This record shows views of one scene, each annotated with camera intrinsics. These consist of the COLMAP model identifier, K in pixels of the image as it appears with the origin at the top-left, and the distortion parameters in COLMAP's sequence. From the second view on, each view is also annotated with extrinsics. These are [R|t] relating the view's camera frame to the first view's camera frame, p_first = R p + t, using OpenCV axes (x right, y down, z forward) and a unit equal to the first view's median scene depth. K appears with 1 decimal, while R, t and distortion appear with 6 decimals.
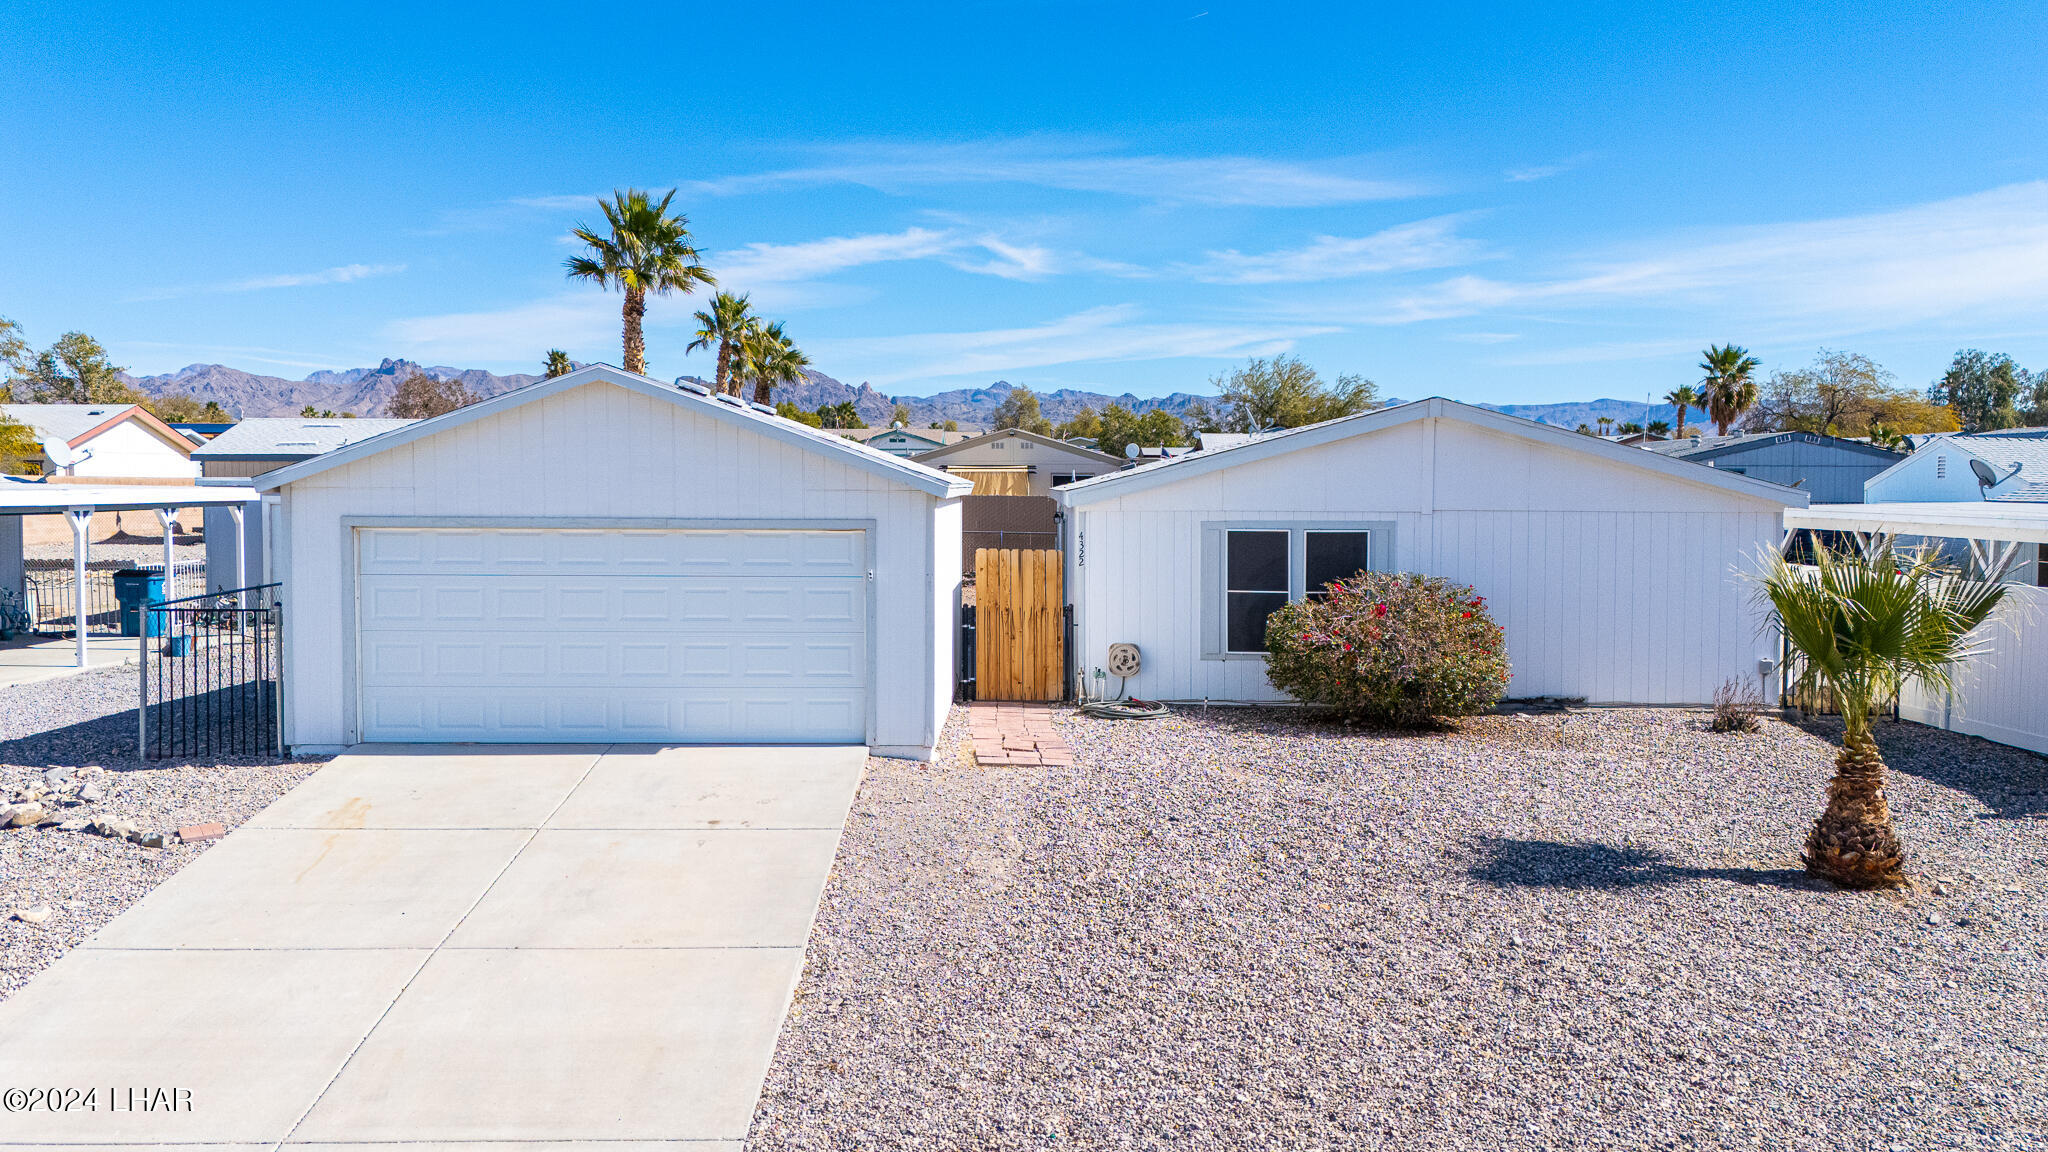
lens RADIAL K [[1732.1, 0, 1004.7], [0, 1732.1, 575.9], [0, 0, 1]] dist [0.048313, -0.006722]
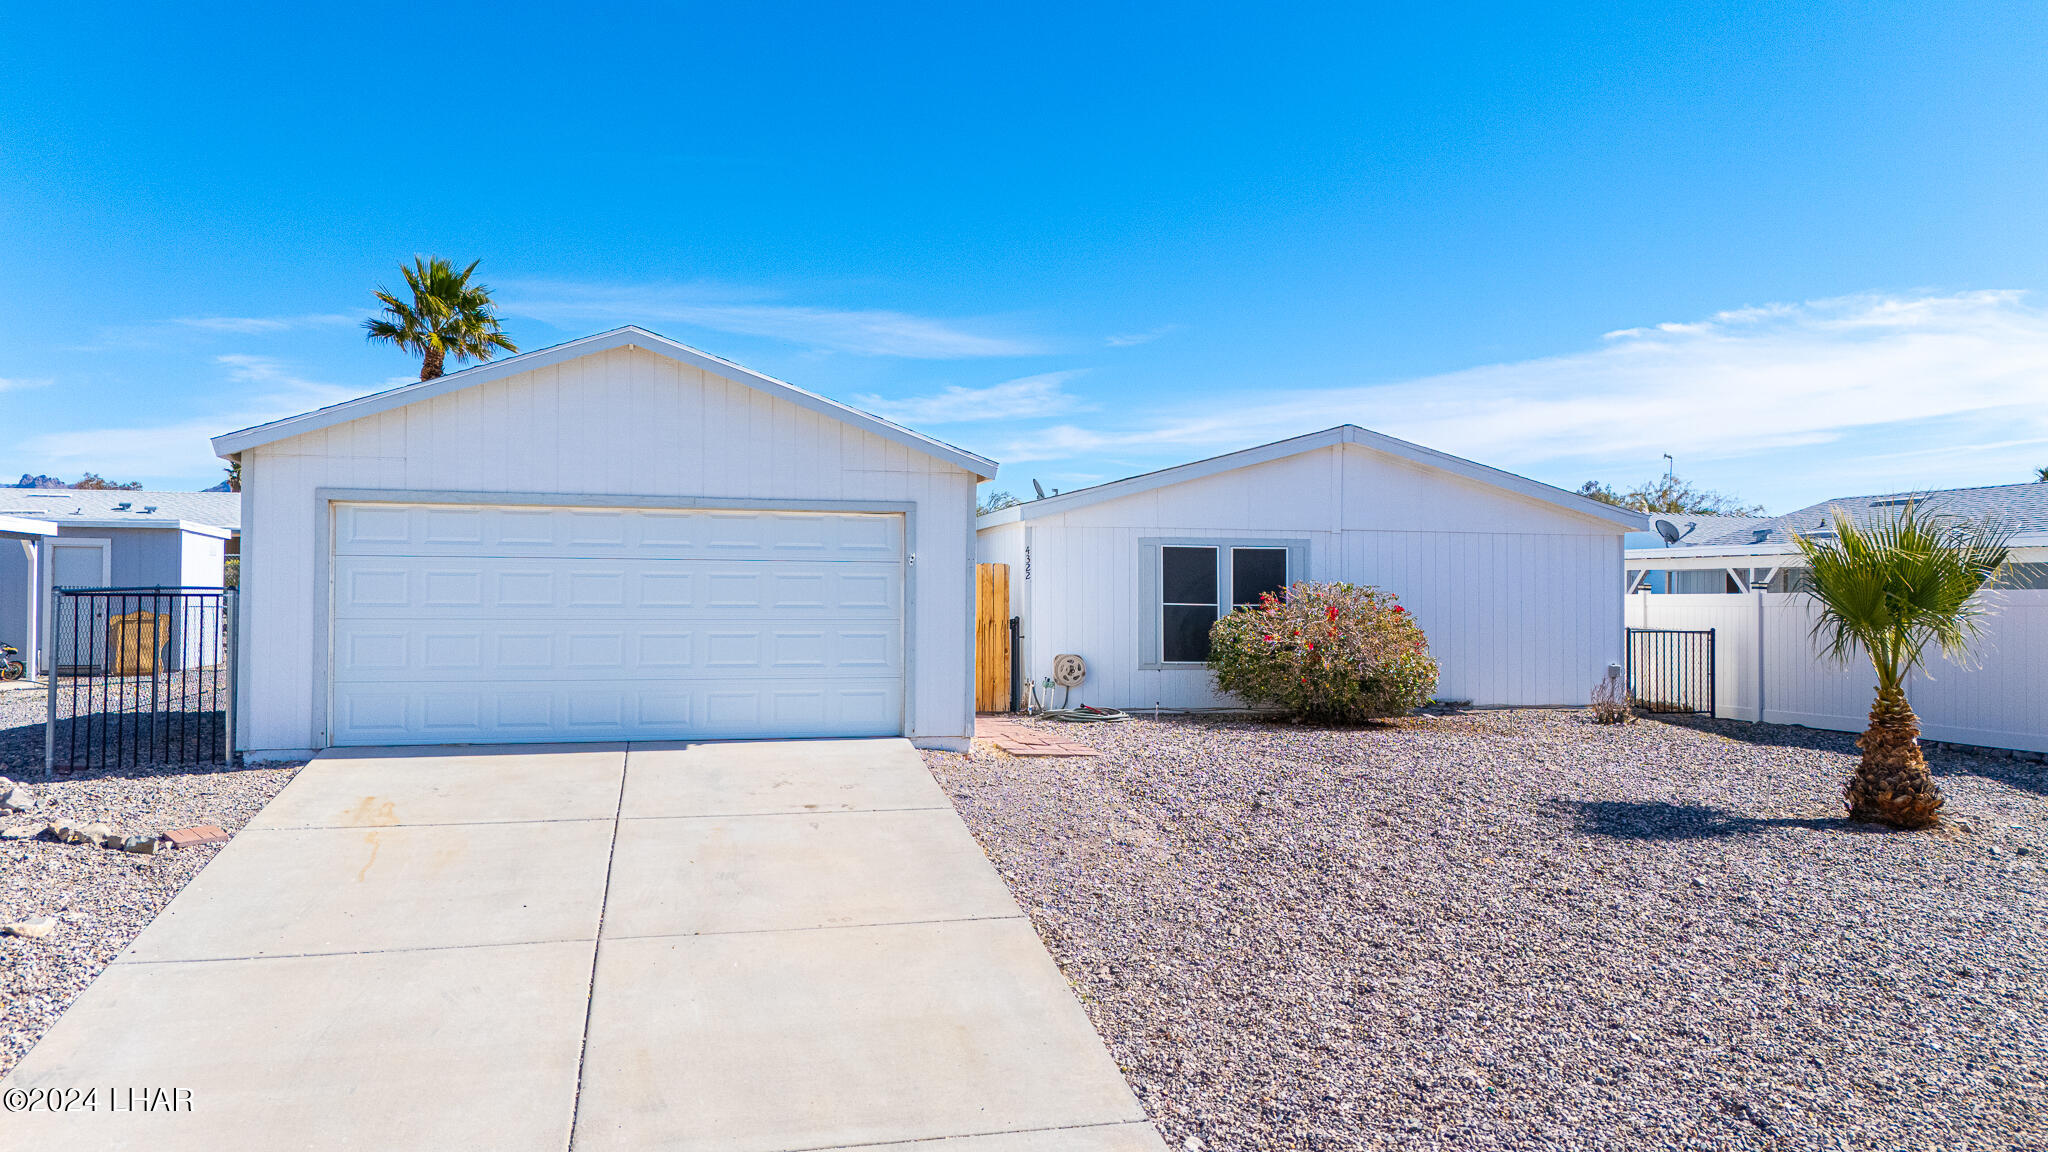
lens RADIAL K [[1498.4, 0, 1024.0], [0, 1498.4, 576.0], [0, 0, 1]] dist [0.046011, -0.008133]
pose [[0.971151, 0.005829, 0.238394, -0.186065], [0.010273, 0.997750, -0.066248, 0.056038], [-0.238244, 0.066786, 0.968906, 0.151658]]
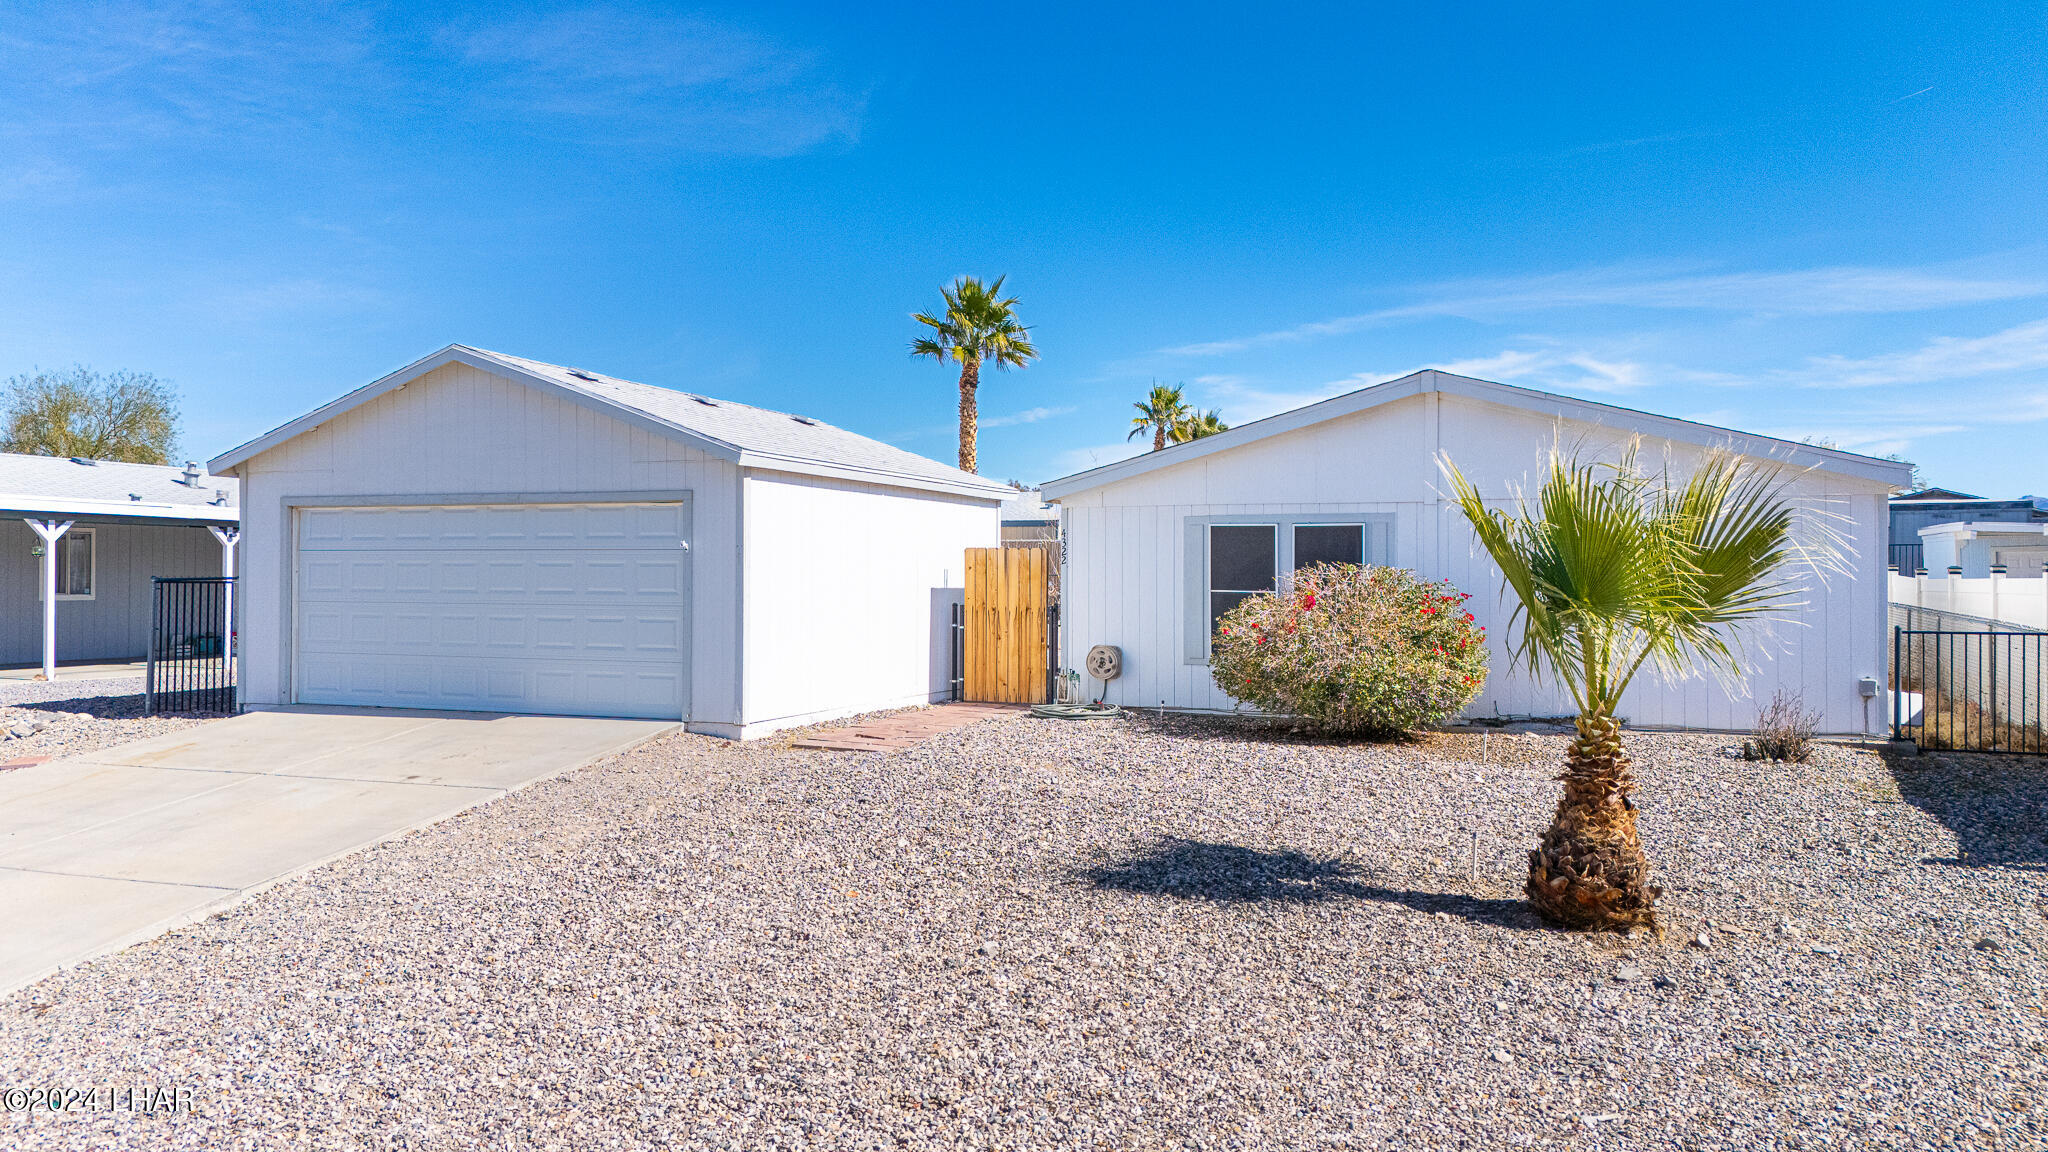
lens RADIAL K [[1498.4, 0, 1024.0], [0, 1498.4, 576.0], [0, 0, 1]] dist [0.046011, -0.008133]
pose [[0.934705, -0.000032, -0.355425, 0.350930], [-0.020377, 0.998350, -0.053679, 0.050416], [0.354840, 0.057417, 0.933162, 0.233907]]
